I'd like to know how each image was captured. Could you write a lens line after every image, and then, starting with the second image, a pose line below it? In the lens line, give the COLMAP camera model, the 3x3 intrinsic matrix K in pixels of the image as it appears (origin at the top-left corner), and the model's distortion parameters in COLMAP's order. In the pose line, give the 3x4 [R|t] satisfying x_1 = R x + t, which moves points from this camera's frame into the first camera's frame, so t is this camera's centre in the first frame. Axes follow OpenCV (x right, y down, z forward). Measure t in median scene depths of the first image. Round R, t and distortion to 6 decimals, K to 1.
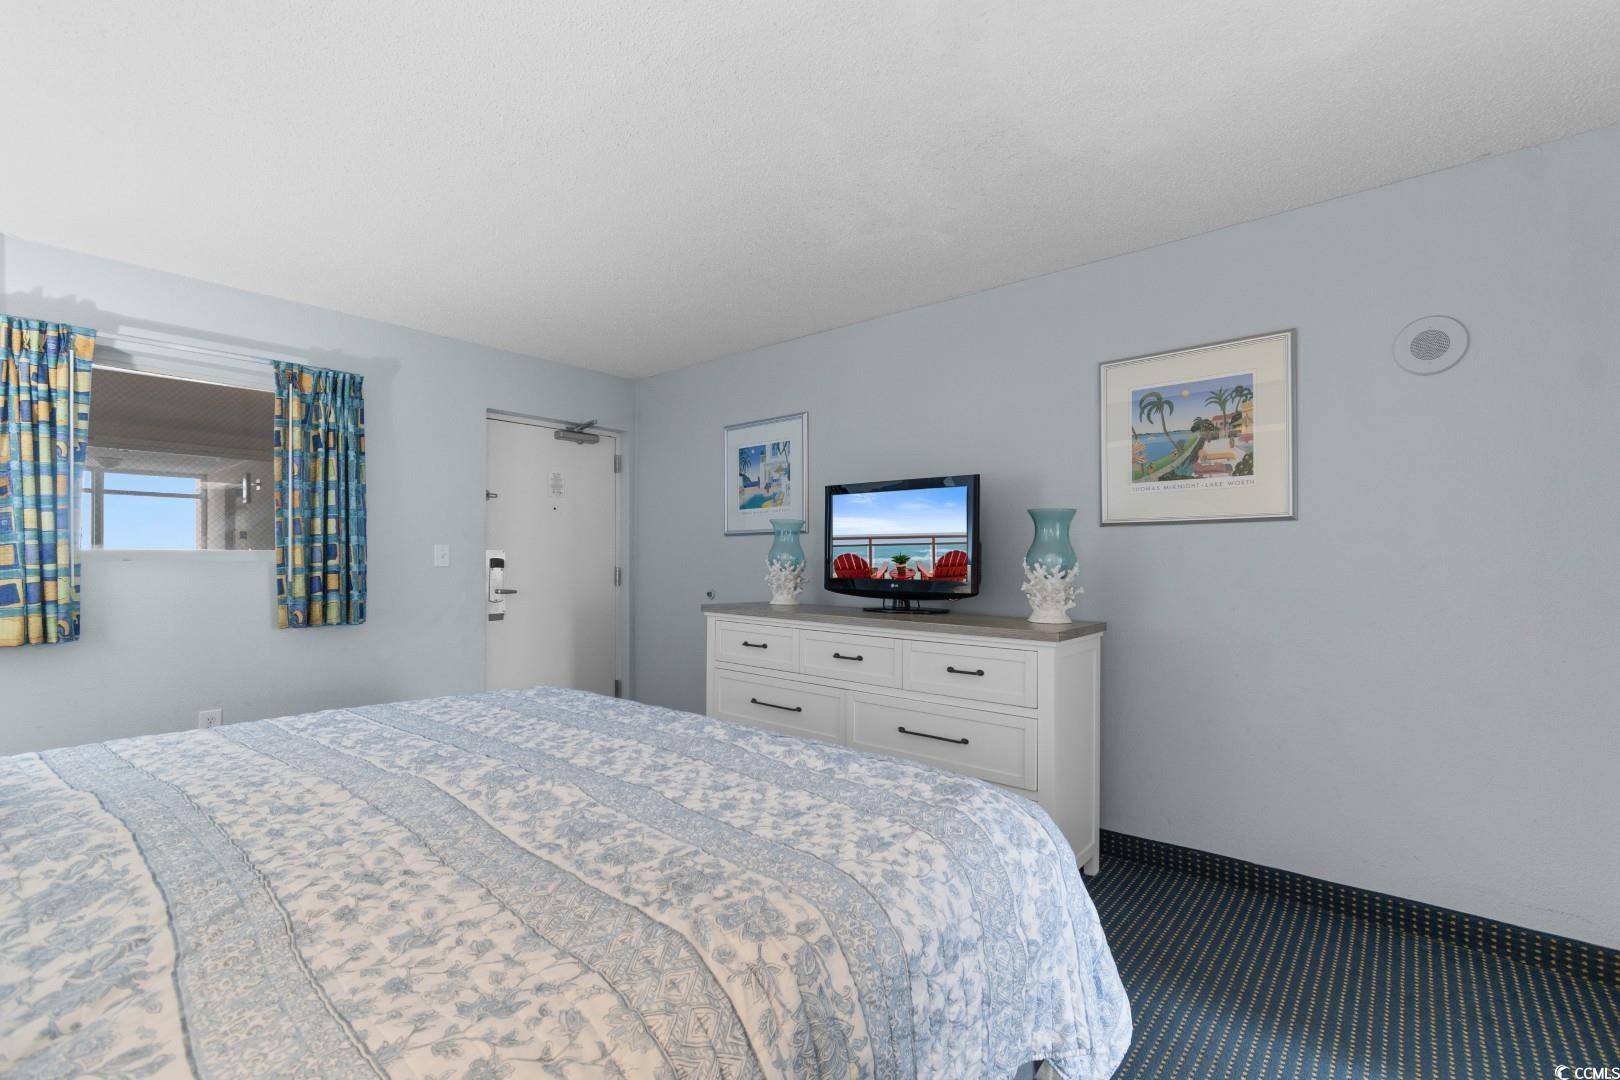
lens RADIAL K [[722.3, 0, 814.6], [0, 722.3, 549.5], [0, 0, 1]] dist [0.000351, -0.000143]
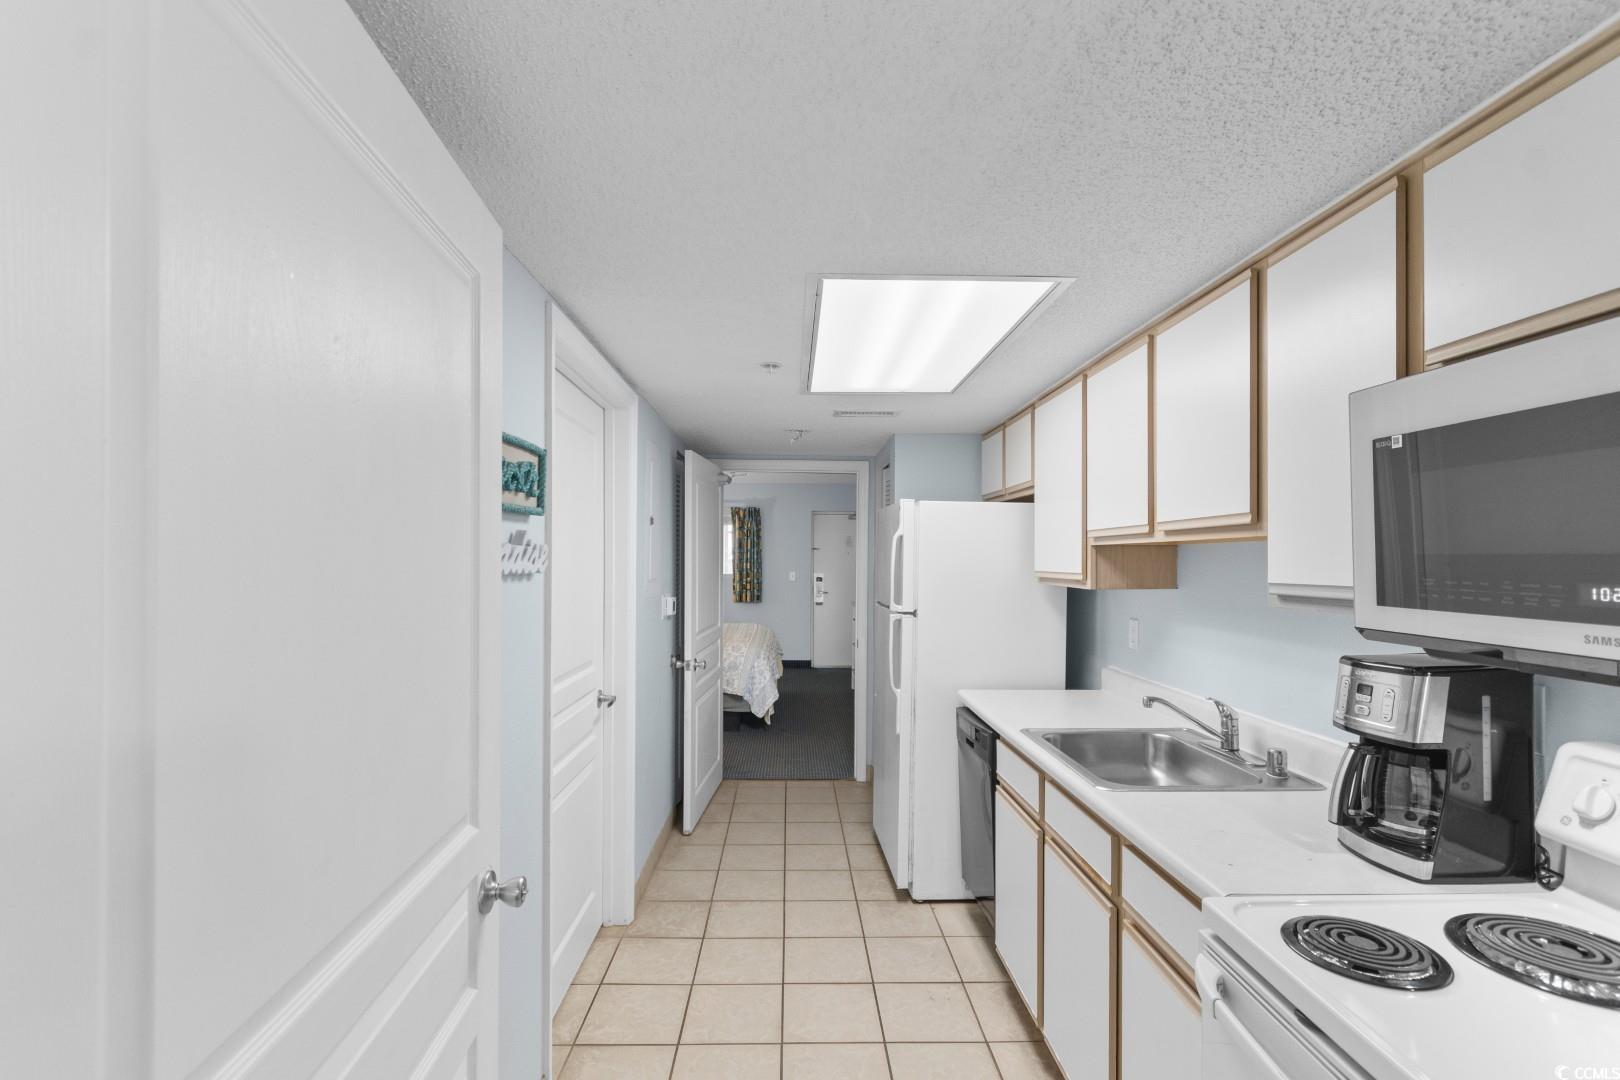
lens RADIAL K [[722.3, 0, 815.3], [0, 722.3, 559.9], [0, 0, 1]] dist [0.000351, -0.000143]
pose [[0.663581, -0.003656, -0.748095, 1.512356], [0.007222, 0.999973, 0.001520, -0.055676], [0.748069, -0.006411, 0.663590, -0.601090]]
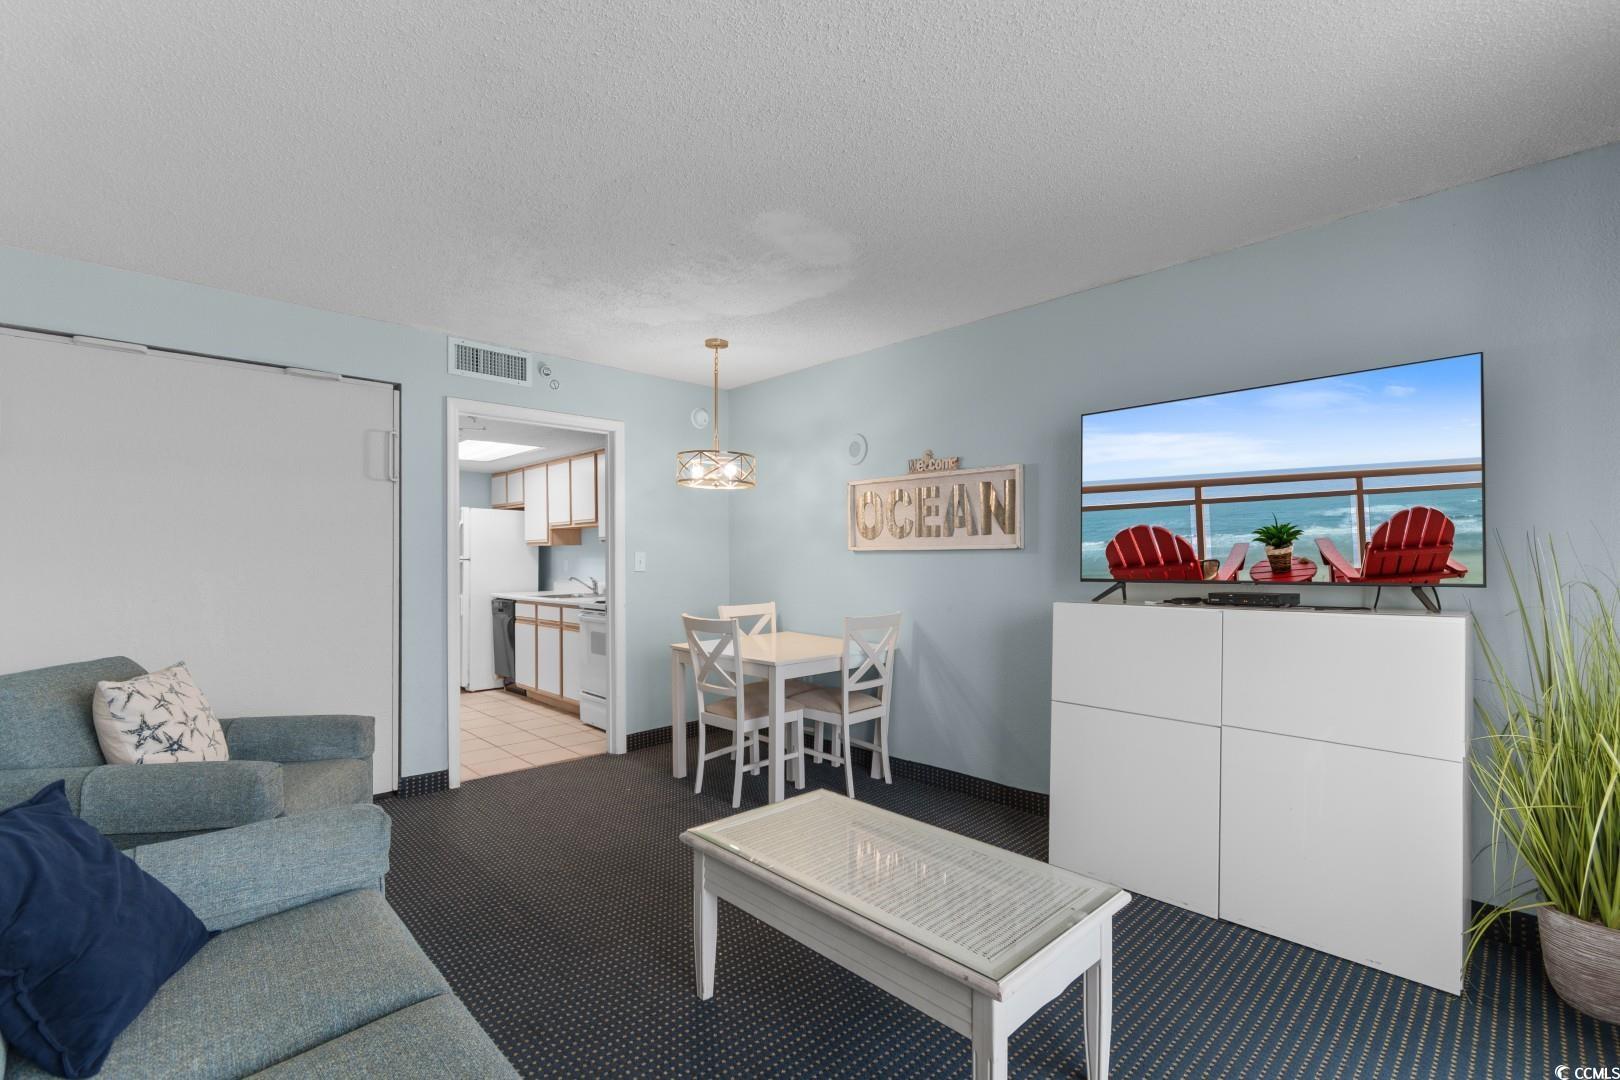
lens RADIAL K [[722.3, 0, 822.5], [0, 722.3, 549.6], [0, 0, 1]] dist [0.000351, -0.000143]
pose [[0.995331, -0.013736, -0.095543, 2.075540], [0.013531, 0.999905, -0.002795, 0.005588], [0.095572, 0.001489, 0.995421, -1.794247]]
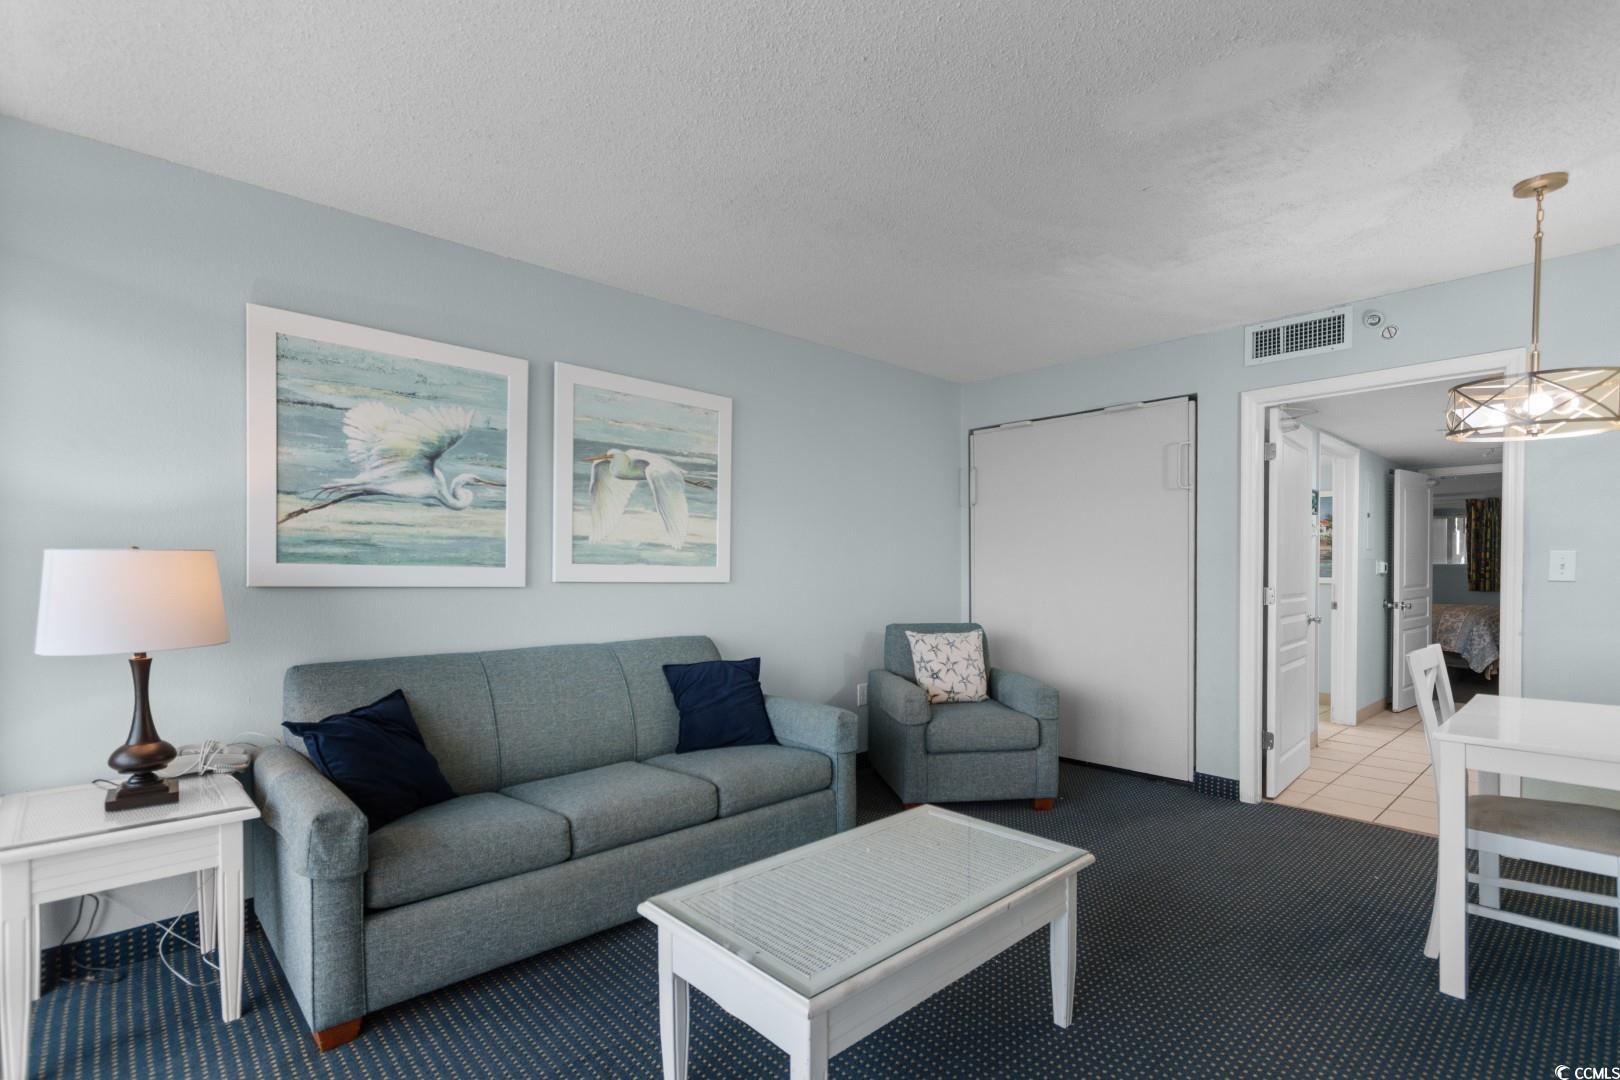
lens RADIAL K [[777.5, 0, 803.3], [0, 777.5, 582.9], [0, 0, 1]] dist [0.013637, 0.000071]
pose [[-0.129387, 0.008345, -0.991559, 2.647629], [0.010696, 0.999918, 0.007019, 0.025159], [0.991536, -0.009698, -0.129466, -1.205787]]
